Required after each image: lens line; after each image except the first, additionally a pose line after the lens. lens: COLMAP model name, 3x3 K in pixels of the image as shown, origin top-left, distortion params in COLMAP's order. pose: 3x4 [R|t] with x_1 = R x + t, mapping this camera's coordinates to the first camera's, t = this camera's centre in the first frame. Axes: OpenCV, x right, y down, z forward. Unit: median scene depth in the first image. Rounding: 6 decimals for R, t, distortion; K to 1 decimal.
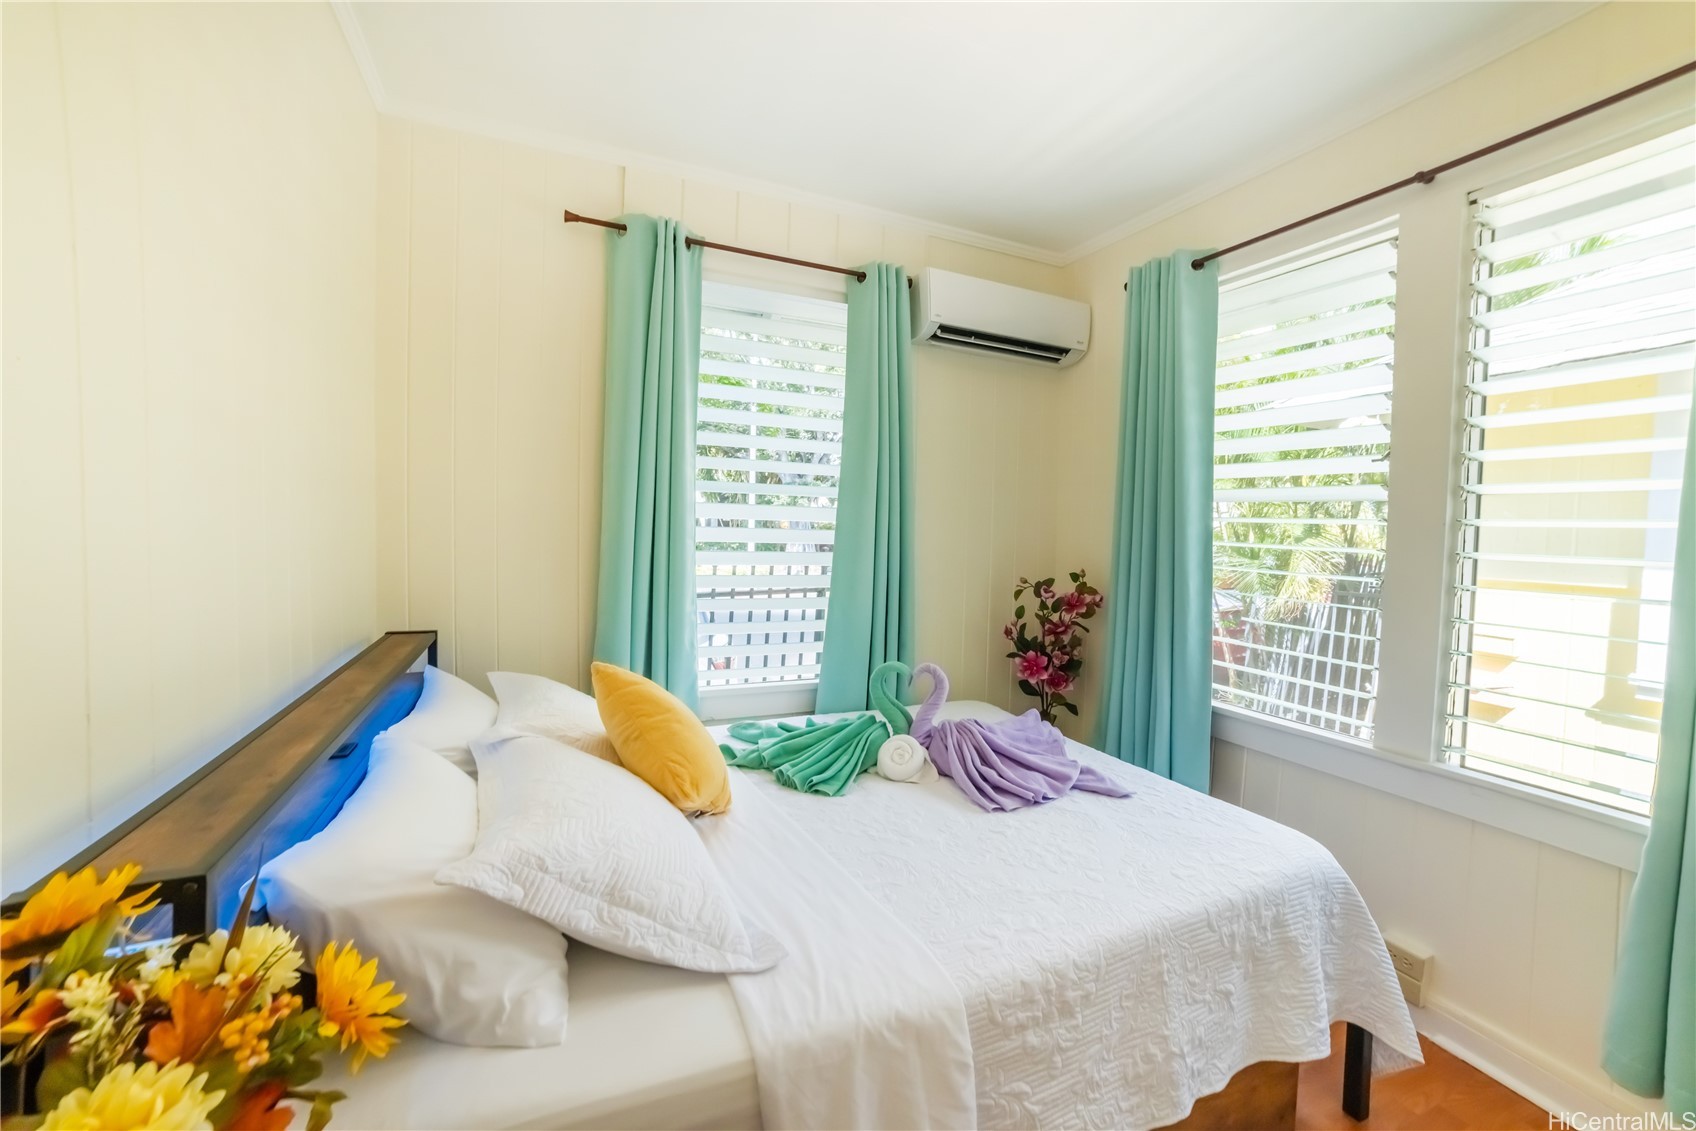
lens RADIAL K [[679.6, 0, 851.6], [0, 679.6, 557.1], [0, 0, 1]] dist [-0.087547, 0.037405]
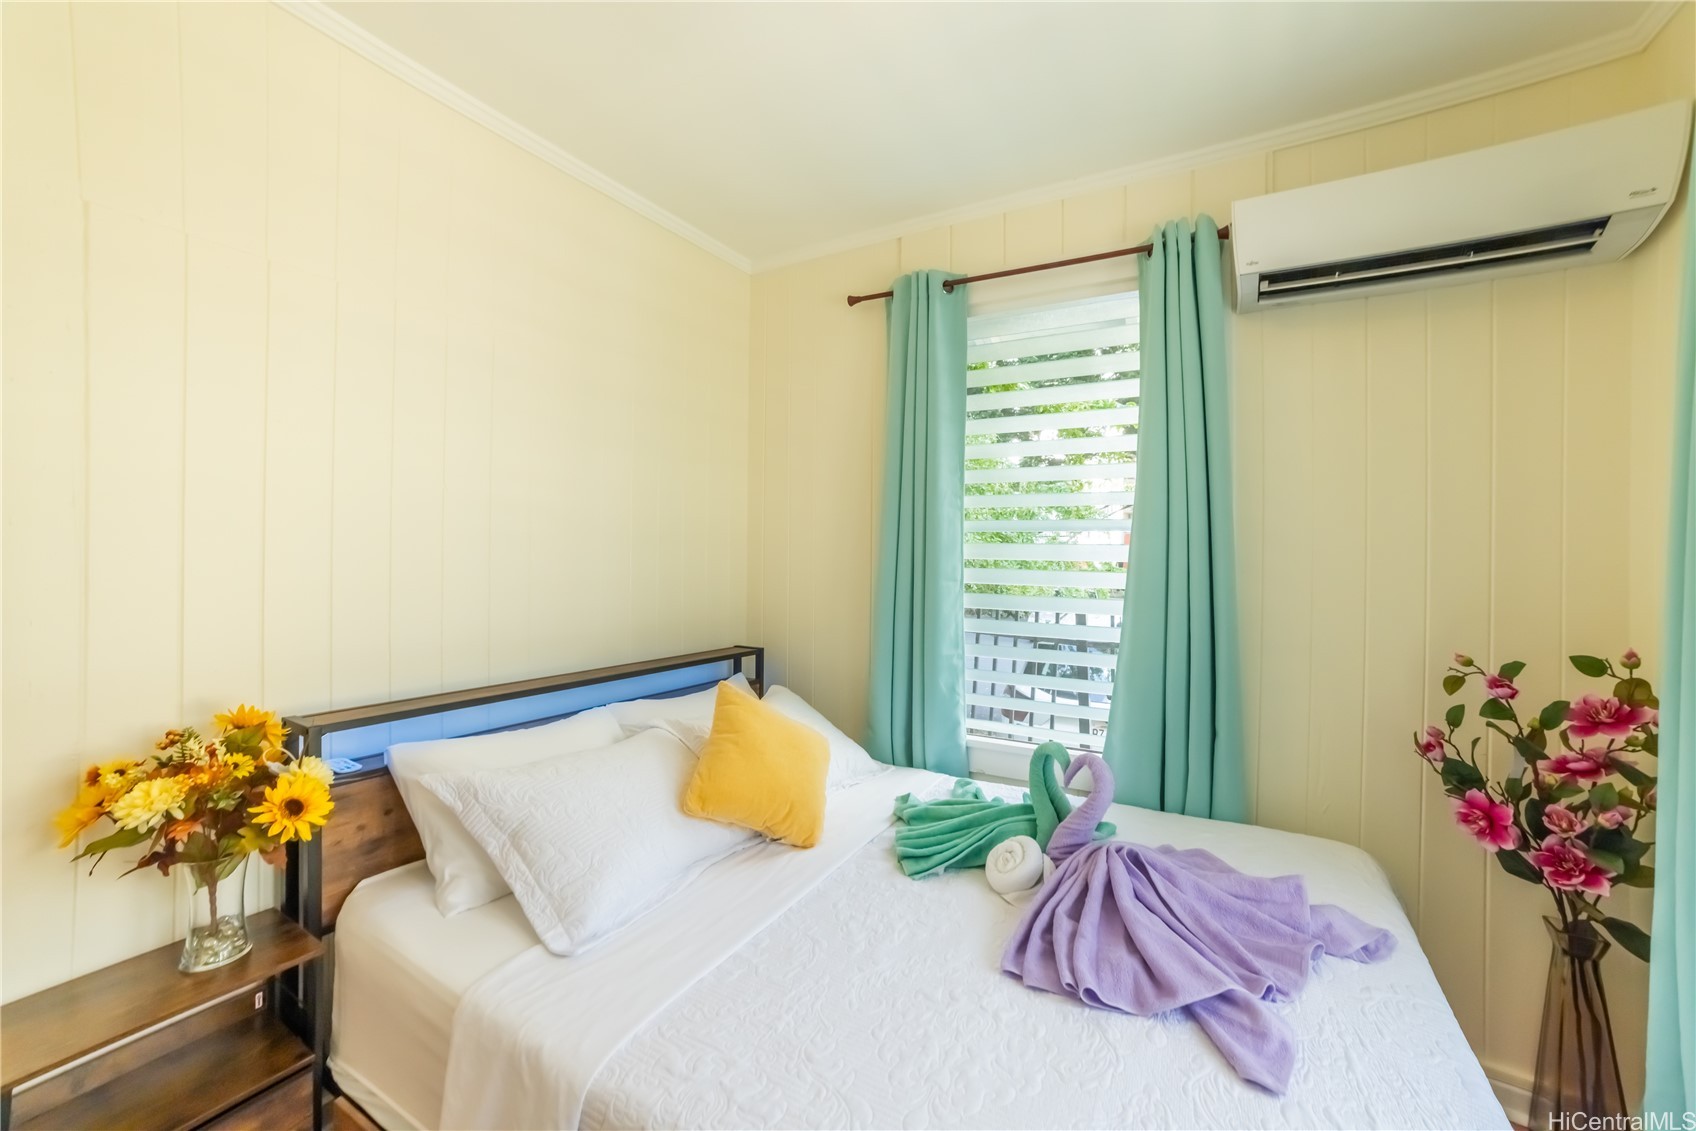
lens RADIAL K [[679.6, 0, 851.6], [0, 679.6, 557.1], [0, 0, 1]] dist [-0.087547, 0.037405]
pose [[0.576868, -0.018532, -0.816627, 0.485065], [-0.036459, 0.998162, -0.048406, -0.008939], [0.816023, 0.057698, 0.575132, 0.320908]]
